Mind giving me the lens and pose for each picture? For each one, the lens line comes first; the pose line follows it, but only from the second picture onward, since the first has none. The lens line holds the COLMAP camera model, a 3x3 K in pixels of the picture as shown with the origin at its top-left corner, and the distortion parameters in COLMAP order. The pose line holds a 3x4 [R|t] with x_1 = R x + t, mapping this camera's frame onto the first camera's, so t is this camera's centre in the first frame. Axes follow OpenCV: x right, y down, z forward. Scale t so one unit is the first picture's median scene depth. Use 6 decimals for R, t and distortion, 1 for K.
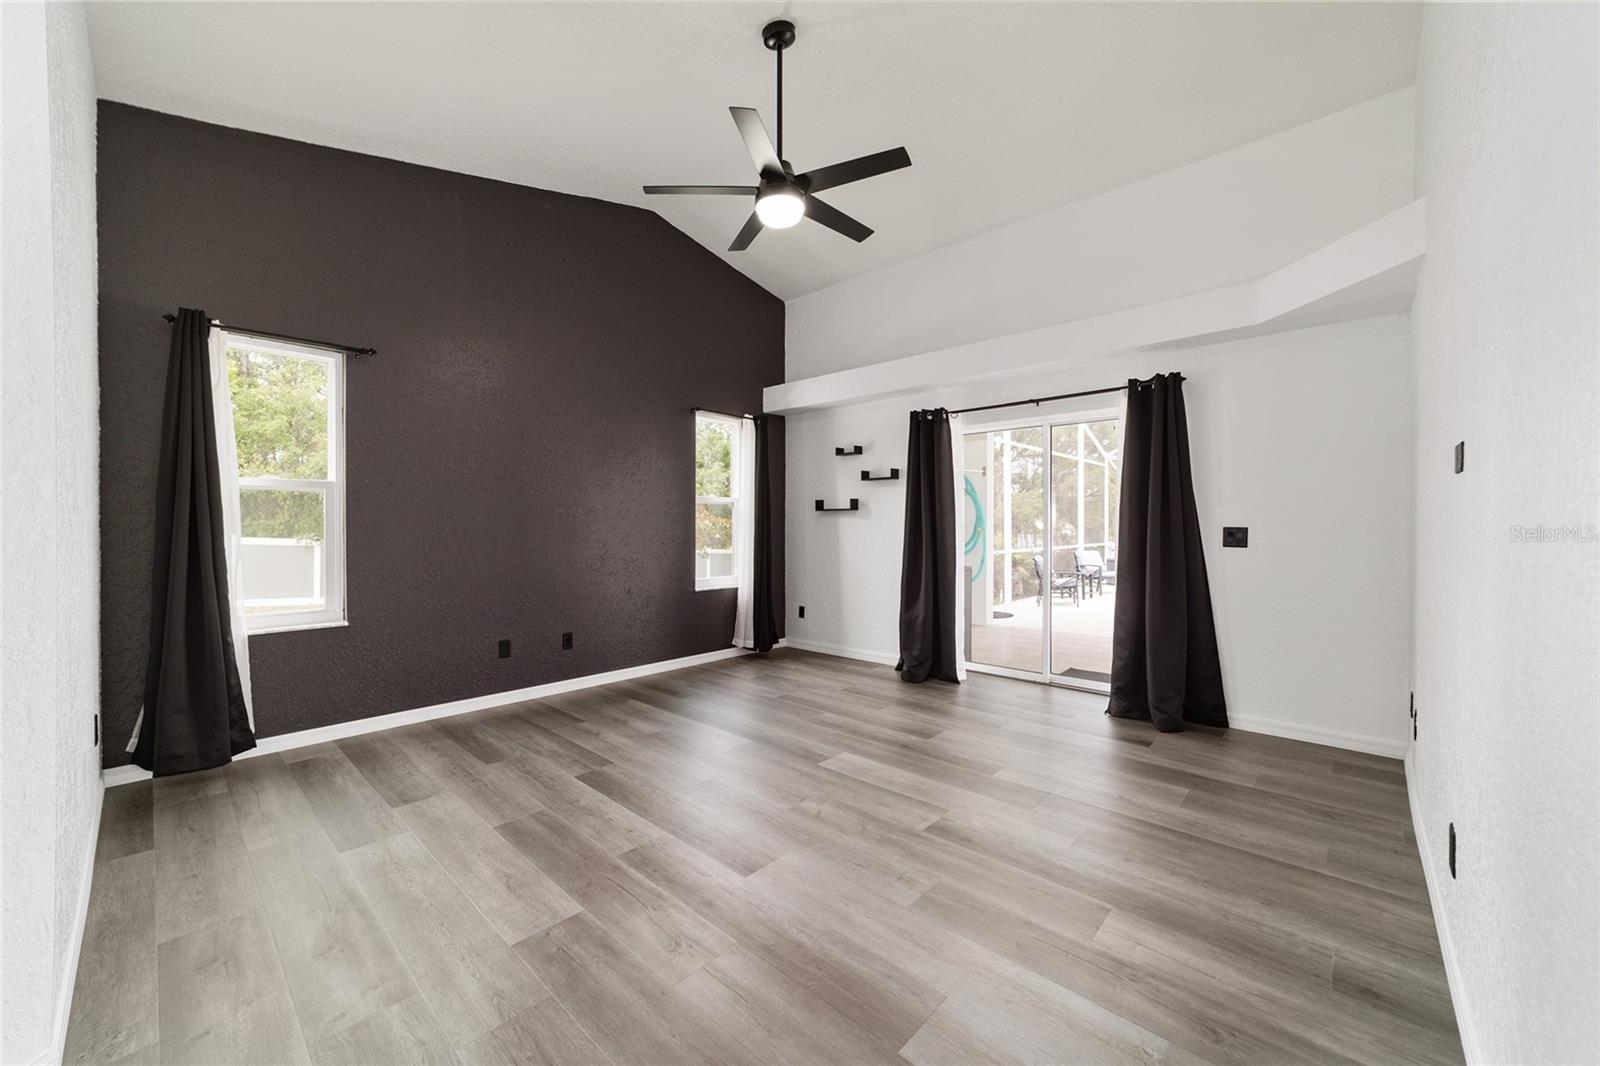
lens RADIAL K [[612.3, 0, 797.7], [0, 612.3, 529.6], [0, 0, 1]] dist [-0.017968, 0.008925]
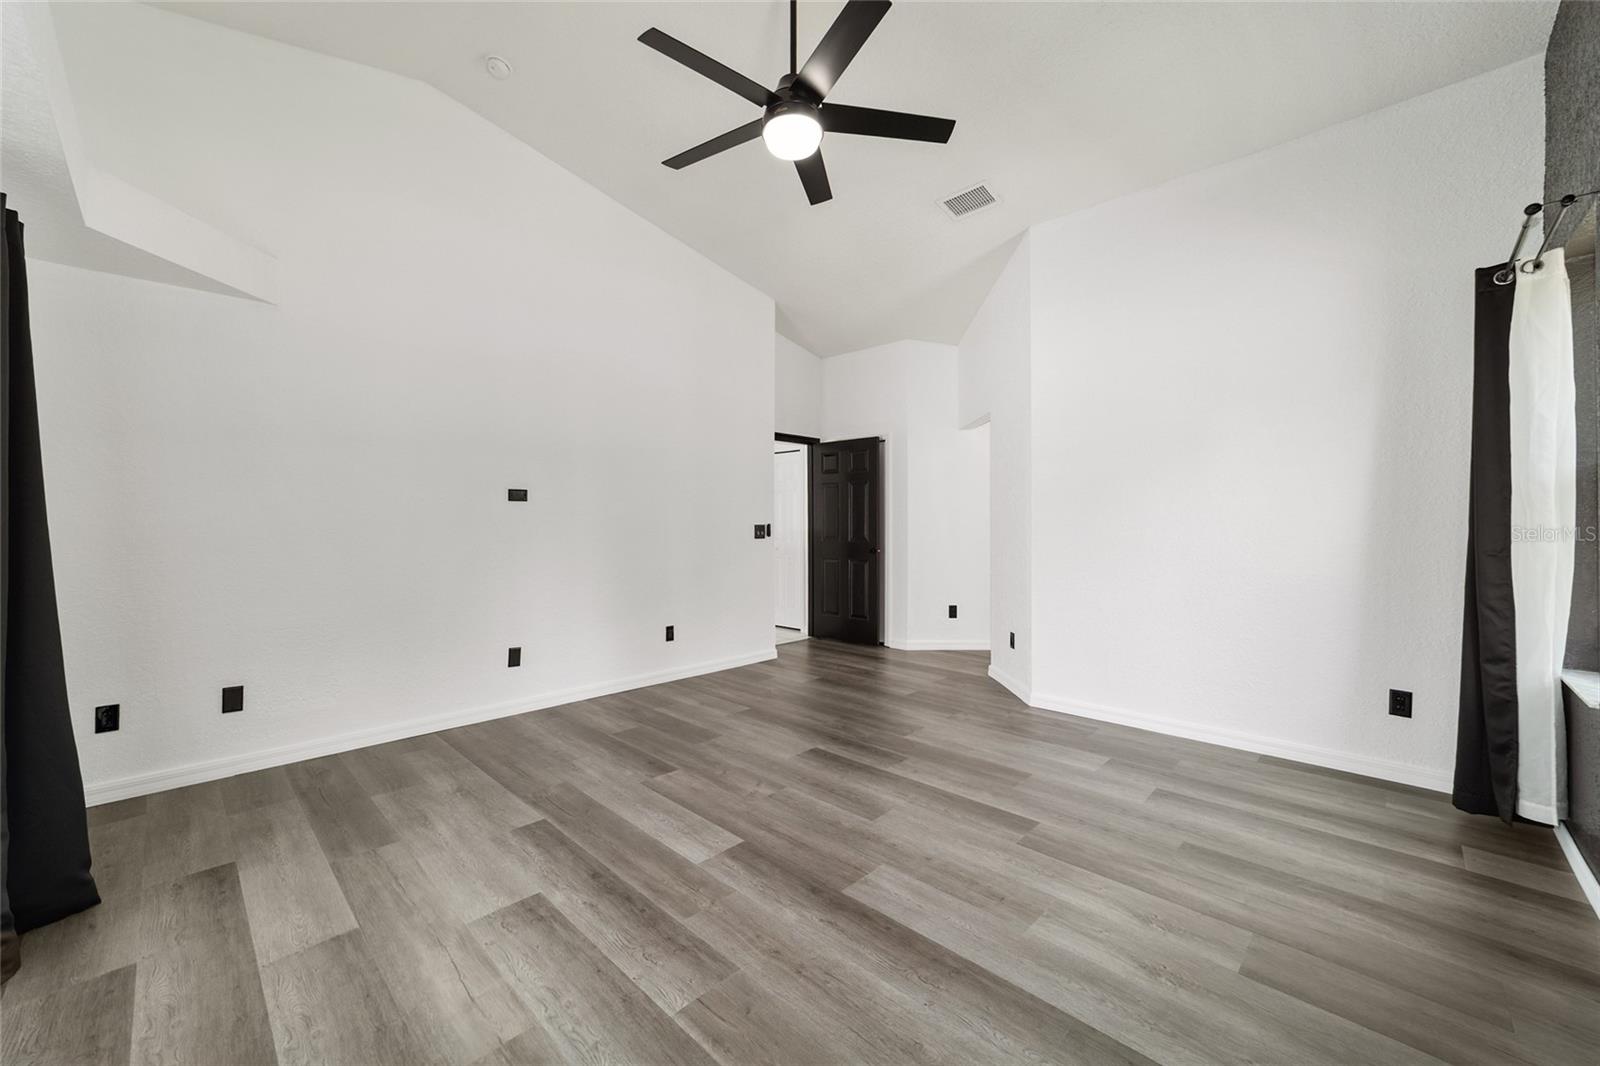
lens RADIAL K [[626.9, 0, 791.1], [0, 626.9, 521.5], [0, 0, 1]] dist [-0.019898, 0.009236]
pose [[-0.999533, 0.001062, 0.030529, -0.045010], [0.001327, 0.999962, 0.008674, -0.014518], [-0.030519, 0.008710, -0.999496, 1.624189]]
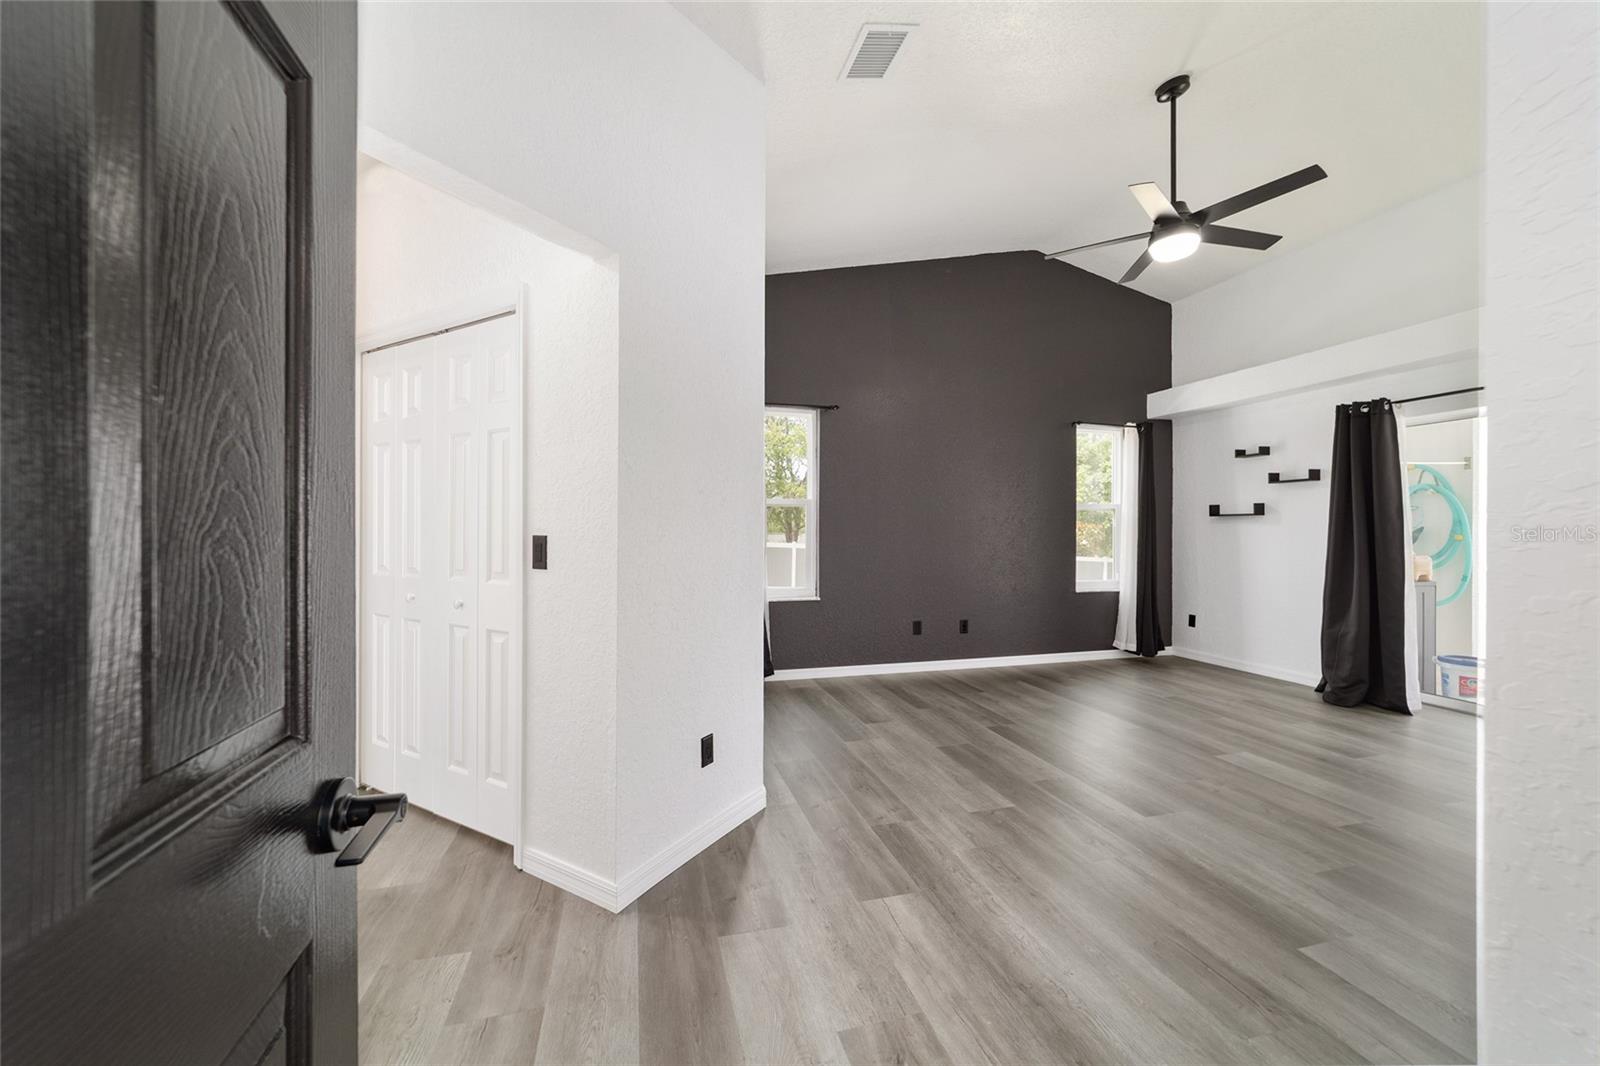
lens RADIAL K [[612.3, 0, 797.7], [0, 612.3, 529.6], [0, 0, 1]] dist [-0.017968, 0.008925]
pose [[0.847217, 0.001180, -0.531246, -0.018828], [-0.006206, 0.999951, -0.007677, 0.002925], [0.531211, 0.009801, 0.847183, -0.260716]]
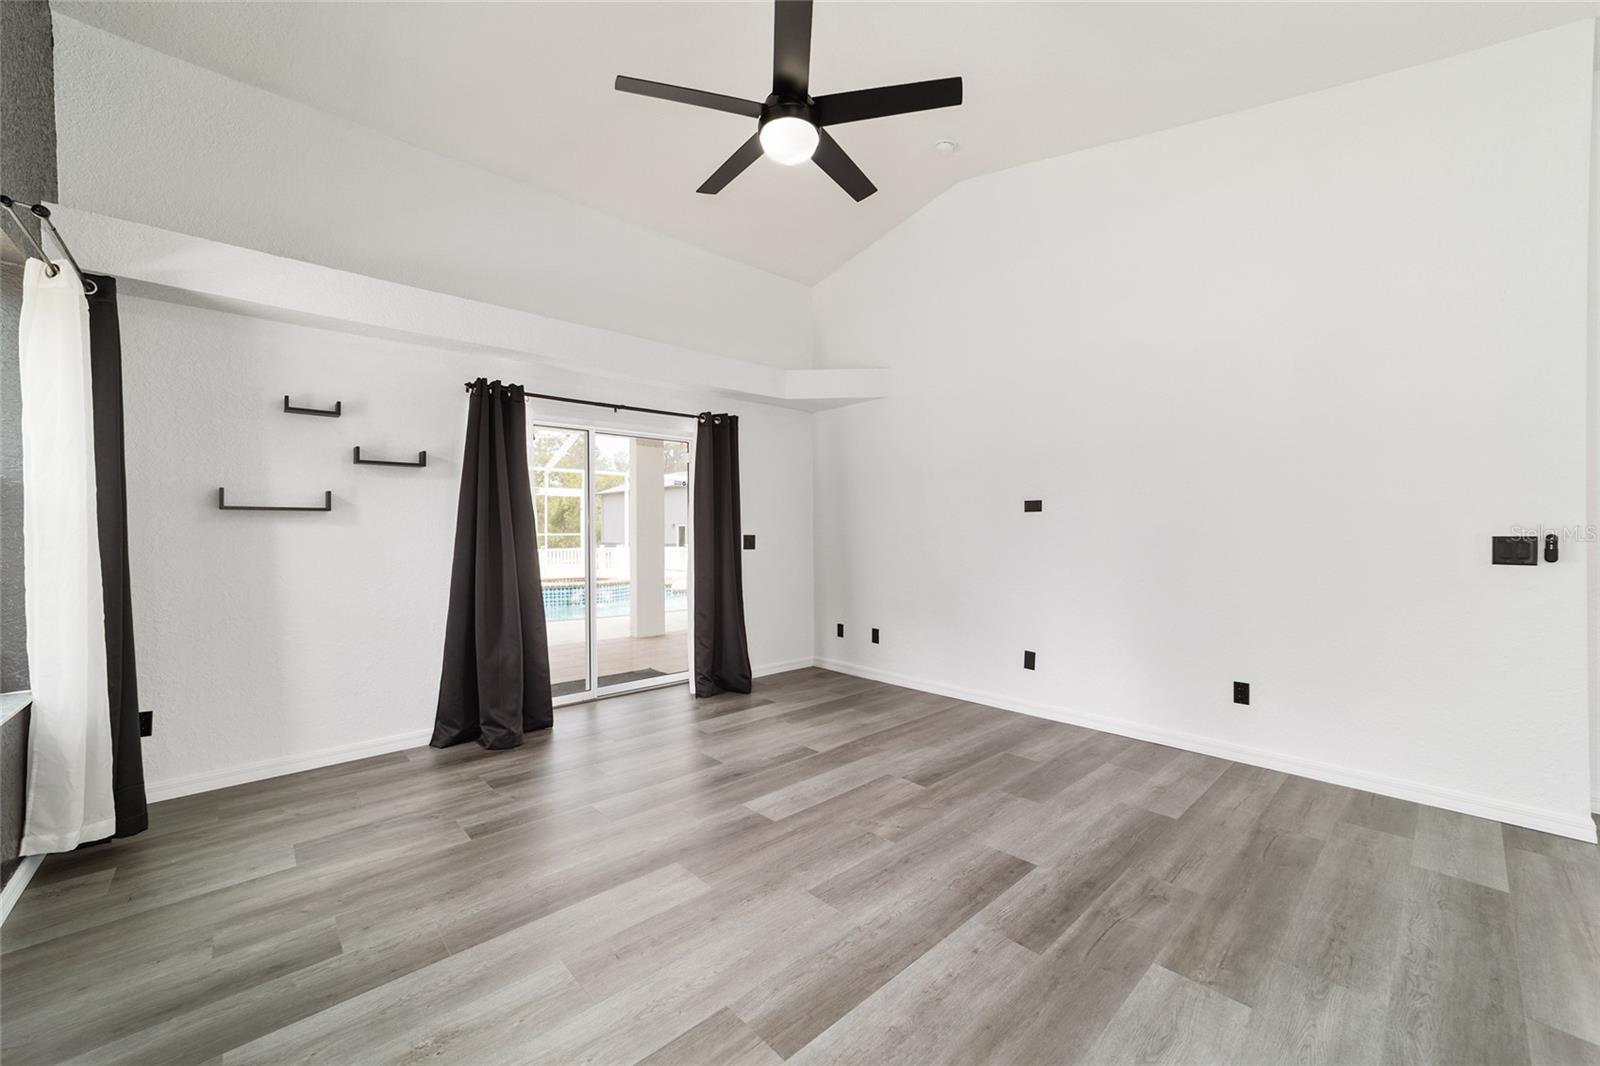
lens RADIAL K [[616.8, 0, 798.3], [0, 616.8, 538.0], [0, 0, 1]] dist [-0.020335, 0.009088]
pose [[0.082545, -0.010581, 0.996531, -0.733989], [0.013639, 0.999862, 0.009487, -0.009213], [-0.996494, 0.012809, 0.082678, 0.823320]]
